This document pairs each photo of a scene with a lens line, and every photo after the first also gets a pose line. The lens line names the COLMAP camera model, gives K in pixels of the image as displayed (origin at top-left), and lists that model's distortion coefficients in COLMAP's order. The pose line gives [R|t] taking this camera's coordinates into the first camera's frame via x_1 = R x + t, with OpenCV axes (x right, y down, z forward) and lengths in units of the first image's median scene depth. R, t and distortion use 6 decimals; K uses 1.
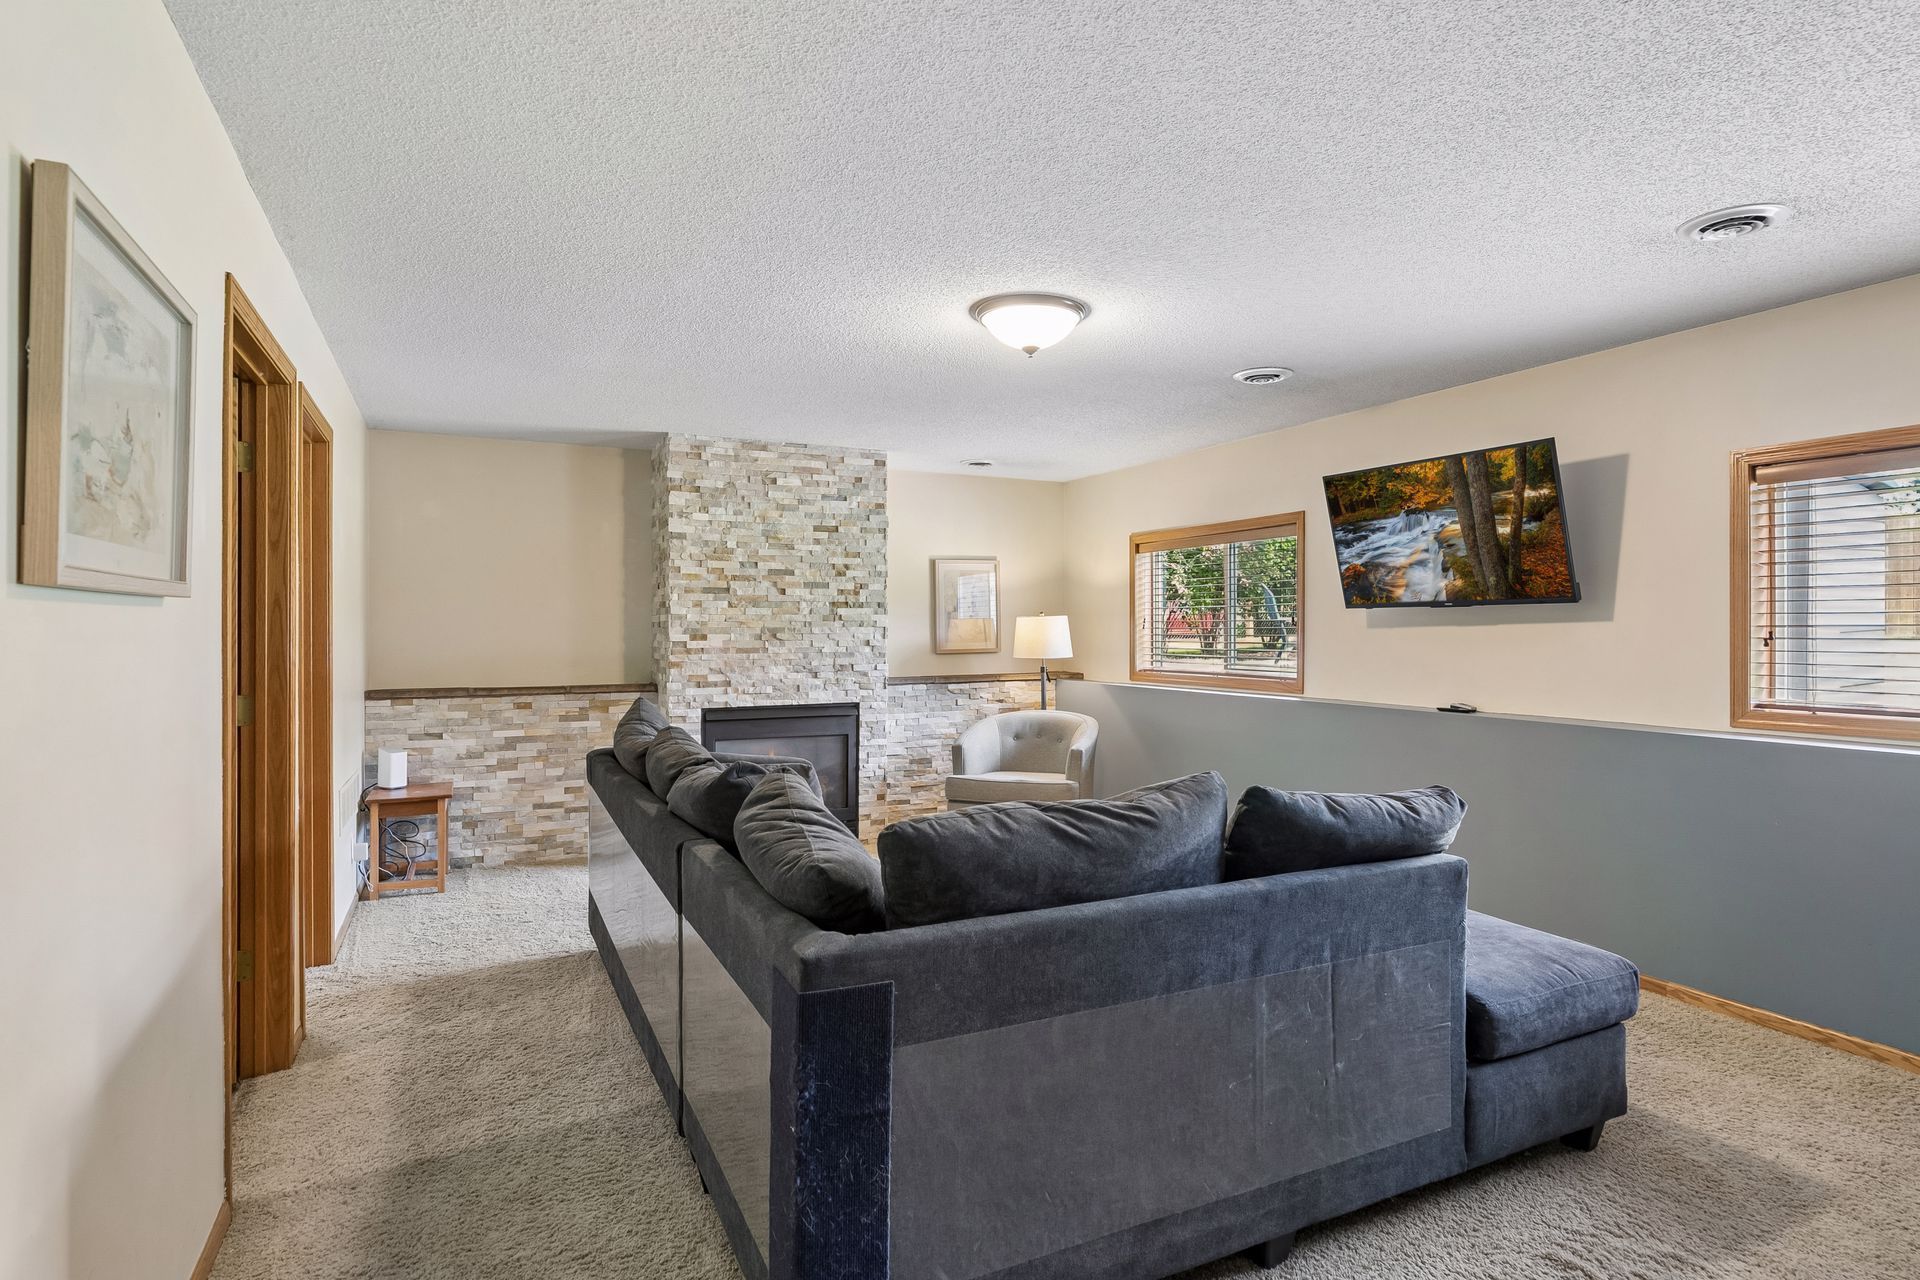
lens RADIAL K [[1062.6, 0, 987.9], [0, 1062.6, 625.8], [0, 0, 1]] dist [0.002977, -0.000440]
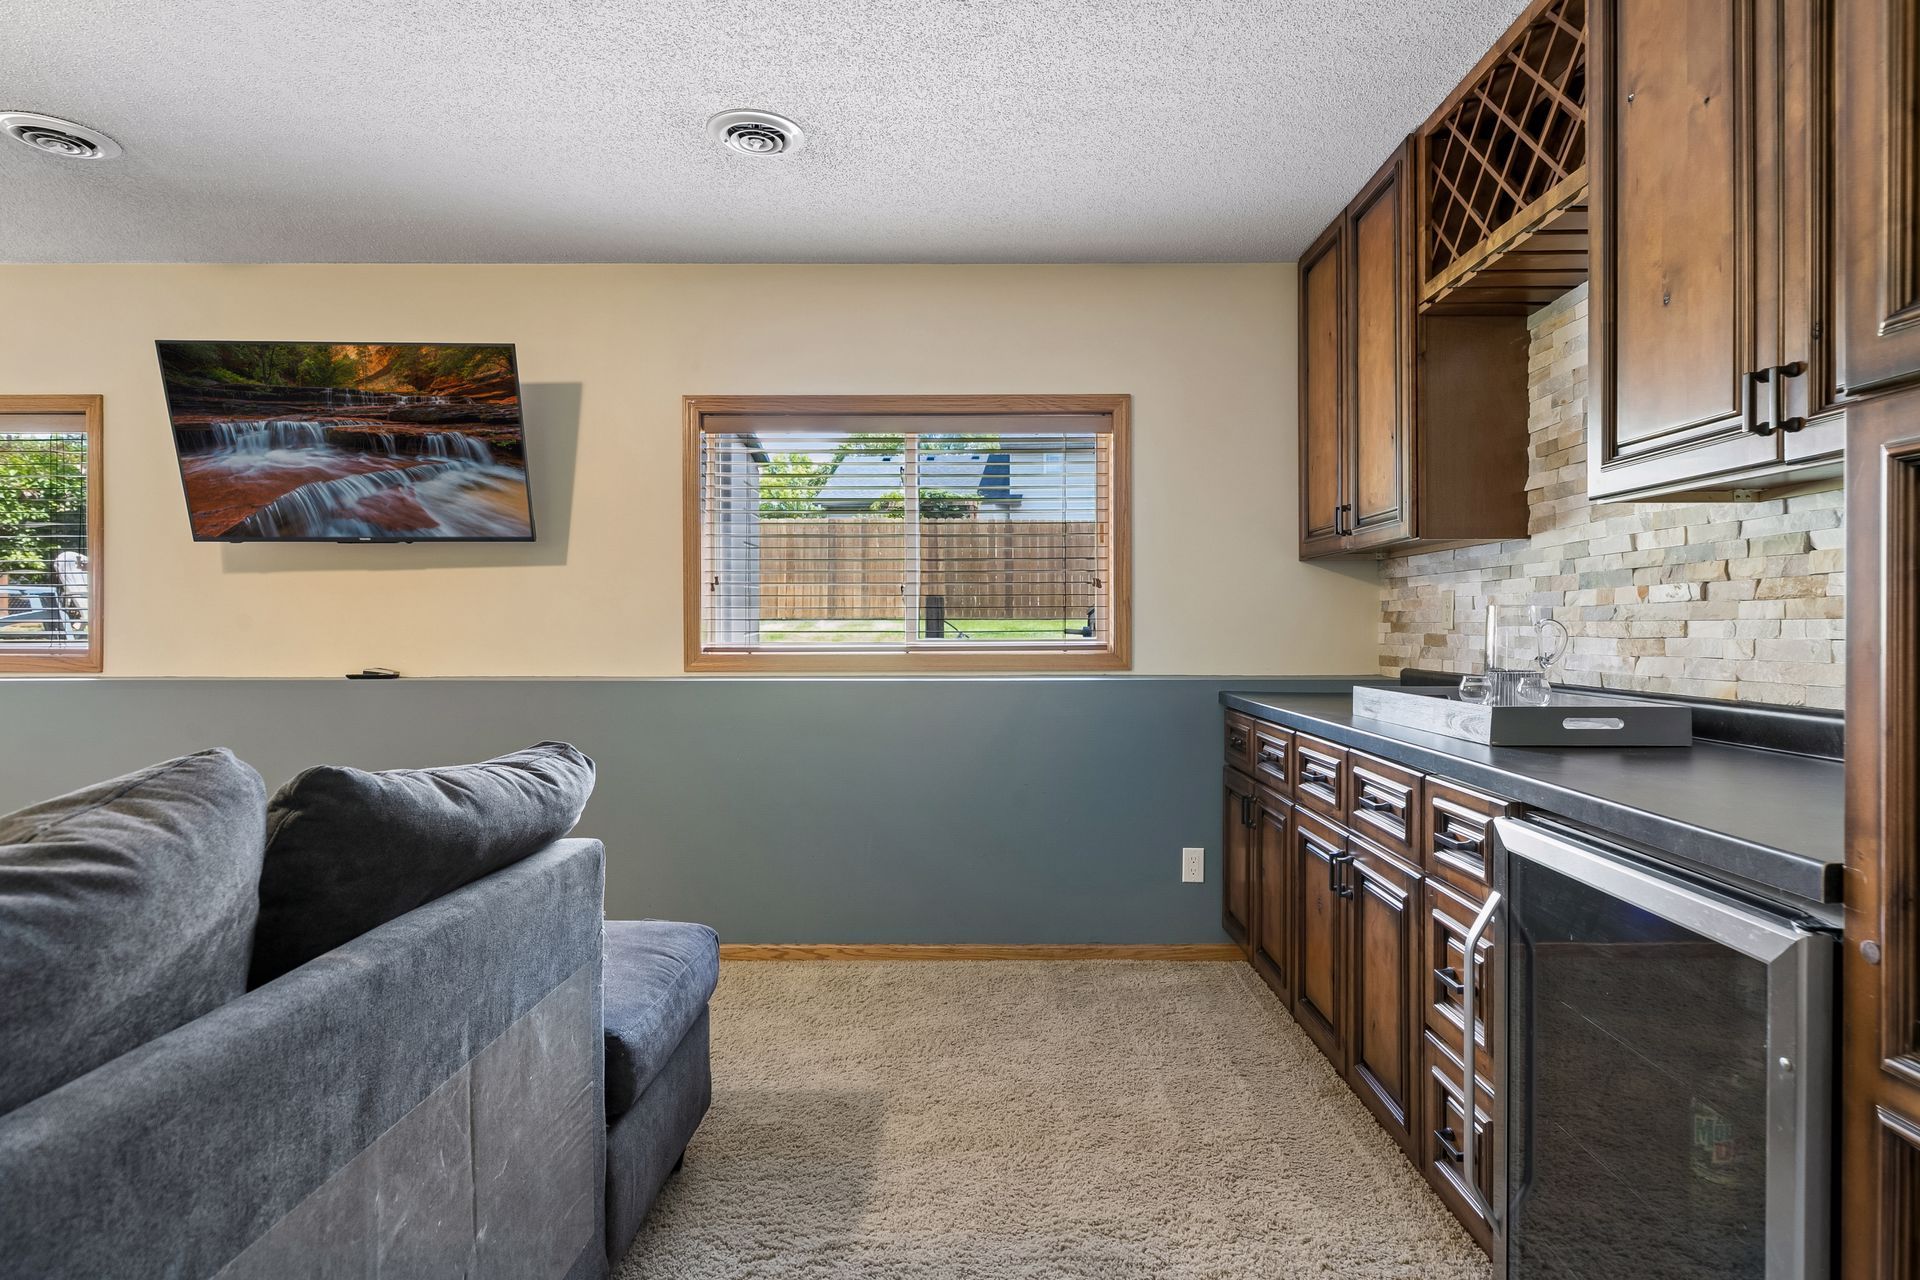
lens RADIAL K [[1019.7, 0, 998.7], [0, 1019.7, 629.8], [0, 0, 1]] dist [0.000689, 0.001800]
pose [[0.459692, -0.007306, 0.888048, -0.013105], [0.003863, 0.999973, 0.006227, 0.039636], [-0.888070, 0.000569, 0.459708, 0.232850]]
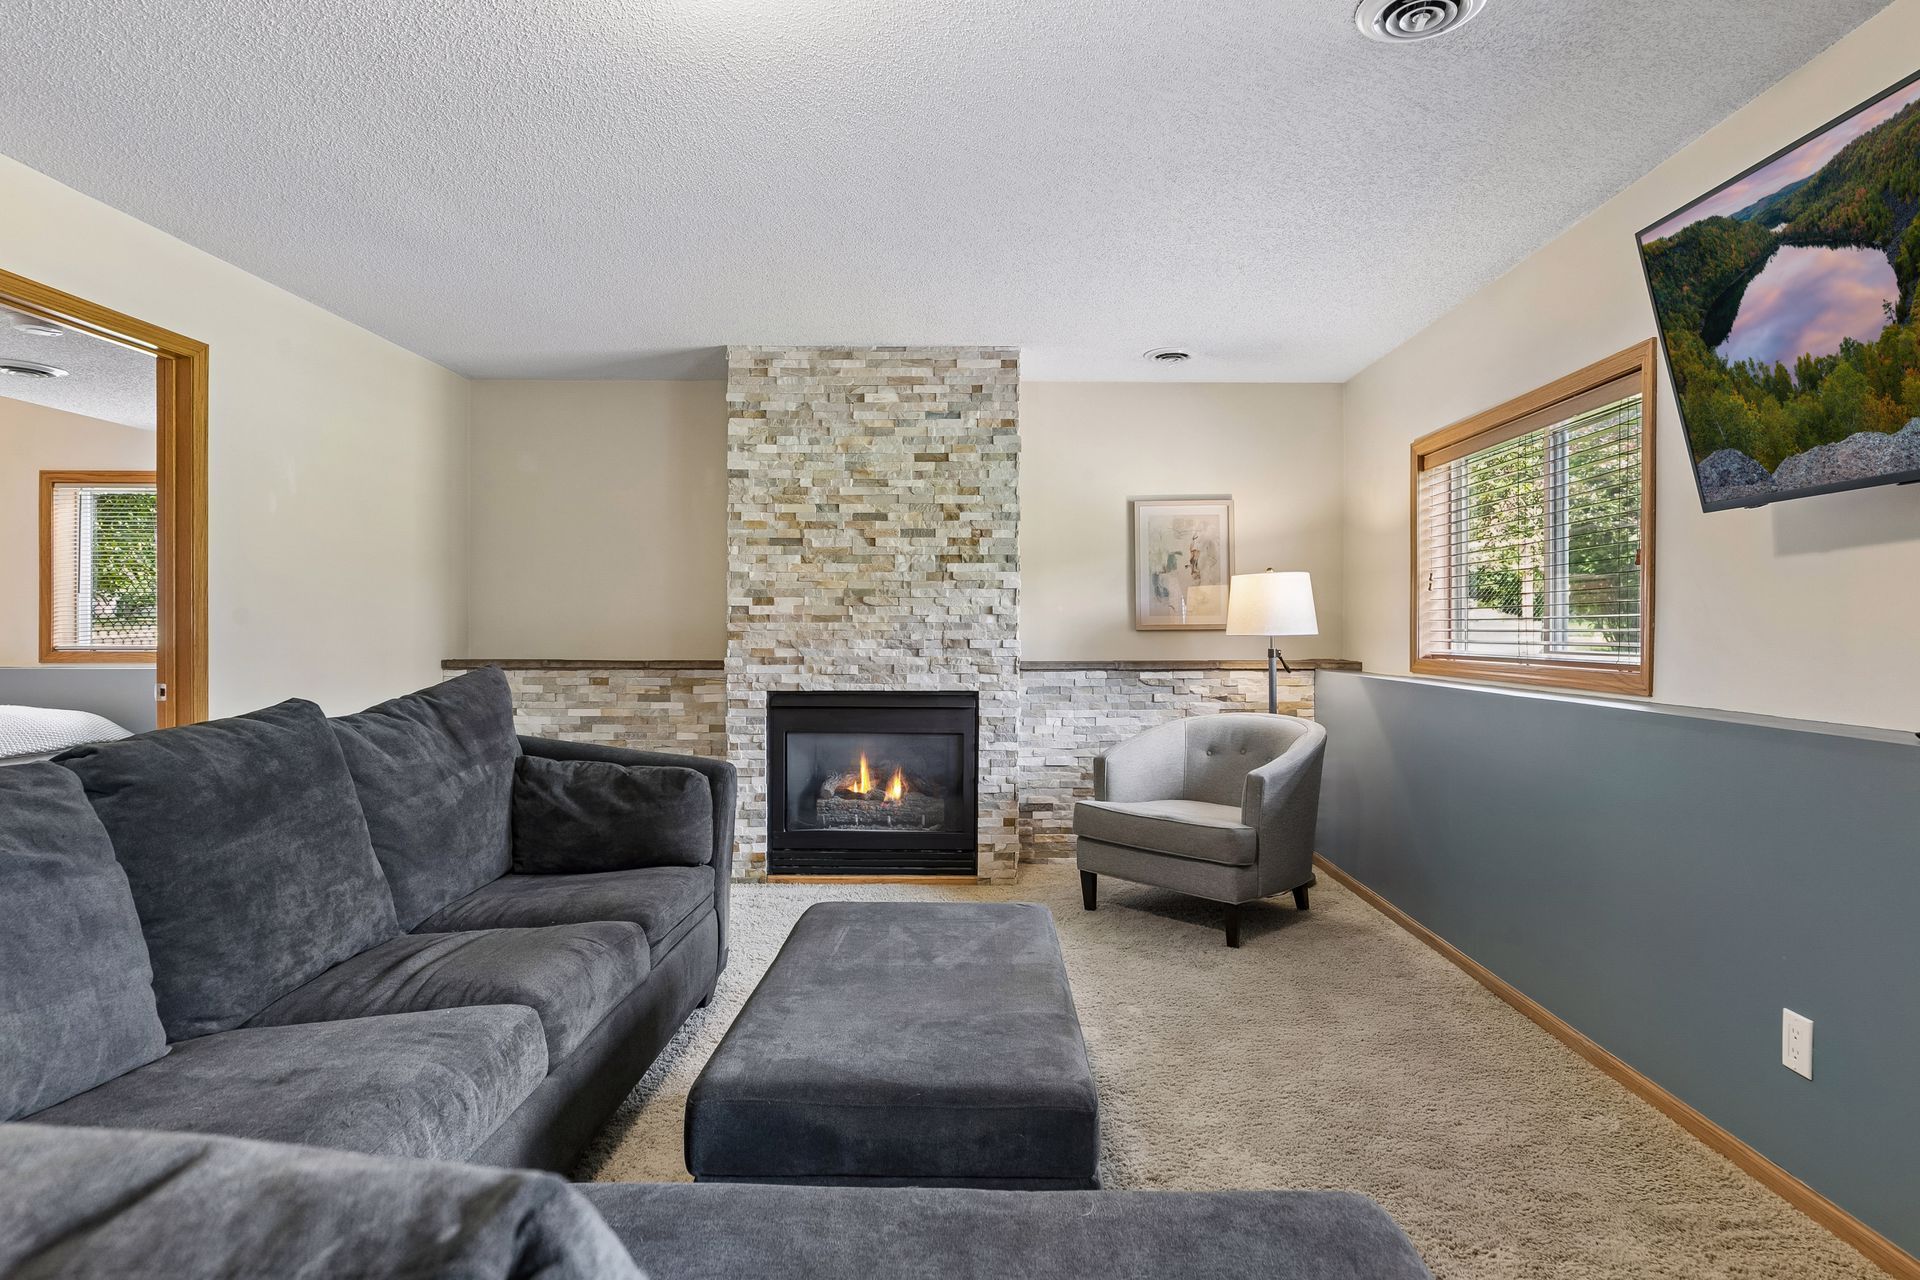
lens RADIAL K [[1062.6, 0, 958.3], [0, 1062.6, 627.9], [0, 0, 1]] dist [0.002977, -0.000440]
pose [[0.882304, 0.002578, -0.470674, 0.272564], [-0.003082, 0.999995, -0.000300, 0.036524], [0.470671, 0.001715, 0.882307, 0.439529]]
